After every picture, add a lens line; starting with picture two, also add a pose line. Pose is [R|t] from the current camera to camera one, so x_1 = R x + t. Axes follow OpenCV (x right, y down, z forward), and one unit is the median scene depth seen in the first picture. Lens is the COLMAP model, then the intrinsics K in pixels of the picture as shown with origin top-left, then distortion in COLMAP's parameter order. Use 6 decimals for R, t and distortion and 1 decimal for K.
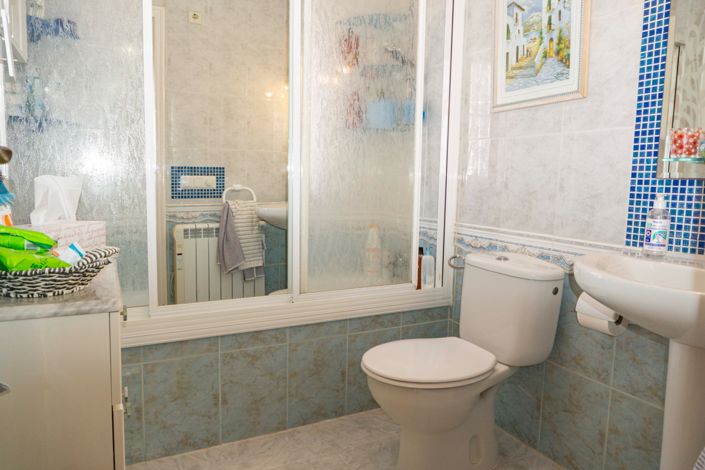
lens RADIAL K [[469.8, 0, 352.5], [0, 469.8, 235.0], [0, 0, 1]] dist [-0.008101, -0.005710]
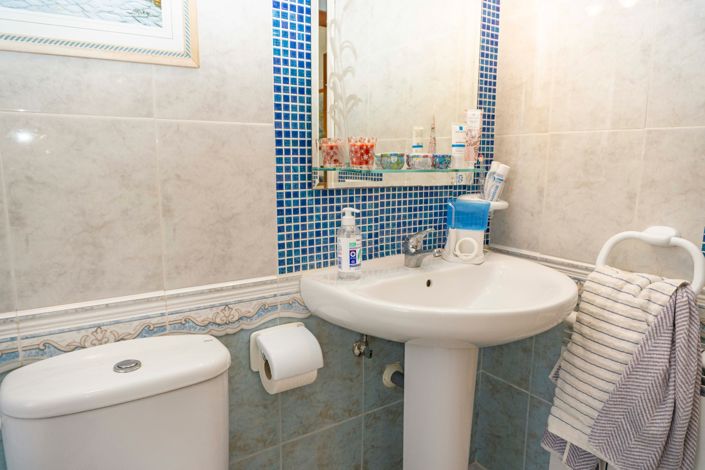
lens RADIAL K [[469.8, 0, 352.5], [0, 469.8, 235.0], [0, 0, 1]] dist [-0.008101, -0.005710]
pose [[-0.102528, -0.183688, 0.977623, -0.207034], [0.113255, 0.974256, 0.194933, -0.191281], [-0.988262, 0.130706, -0.079085, 0.963582]]
